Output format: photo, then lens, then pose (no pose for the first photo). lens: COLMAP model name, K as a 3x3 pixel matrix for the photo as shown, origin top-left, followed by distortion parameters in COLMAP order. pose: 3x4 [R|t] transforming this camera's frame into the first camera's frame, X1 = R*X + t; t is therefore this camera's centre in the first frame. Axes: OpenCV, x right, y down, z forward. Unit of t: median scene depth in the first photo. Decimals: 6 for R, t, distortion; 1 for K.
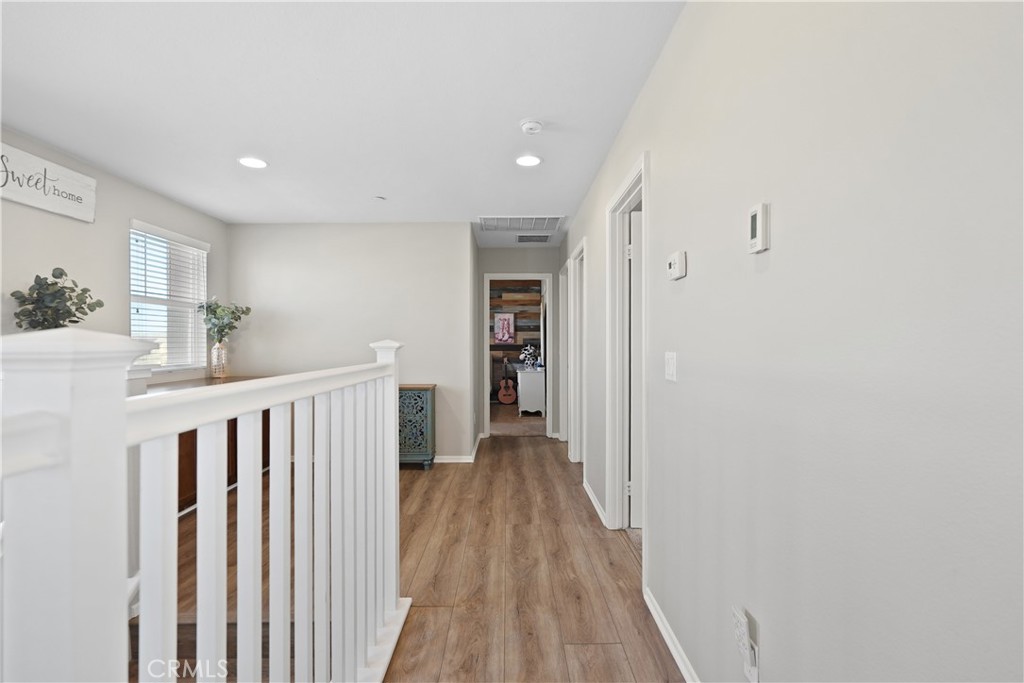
lens RADIAL K [[457.3, 0, 513.7], [0, 457.3, 342.5], [0, 0, 1]] dist [-0.008544, 0.000579]
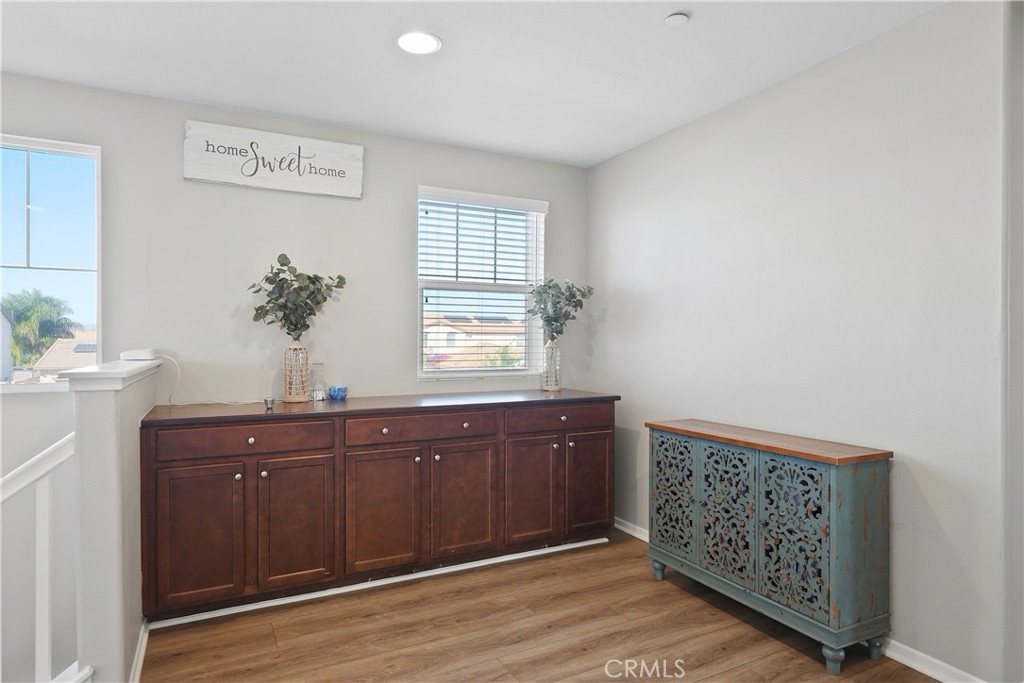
lens RADIAL K [[584.1, 0, 516.9], [0, 584.1, 343.4], [0, 0, 1]] dist [-0.006095, 0.000053]
pose [[0.453933, 0.004957, -0.891022, 0.131201], [-0.003178, 0.999987, 0.003945, 0.001417], [0.891030, 0.001041, 0.453943, 0.566695]]
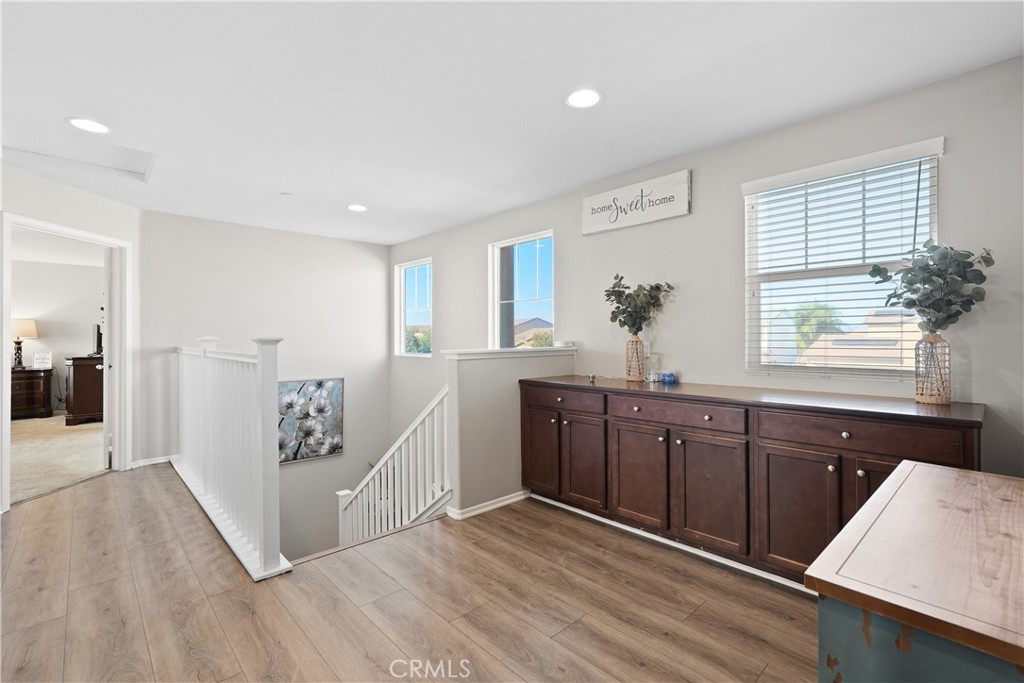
lens RADIAL K [[457.3, 0, 514.5], [0, 457.3, 339.0], [0, 0, 1]] dist [-0.008544, 0.000579]
pose [[-0.733700, 0.005918, -0.679447, 0.023934], [0.003656, 0.999982, 0.004762, 0.003512], [0.679463, 0.001010, -0.733709, 1.092998]]
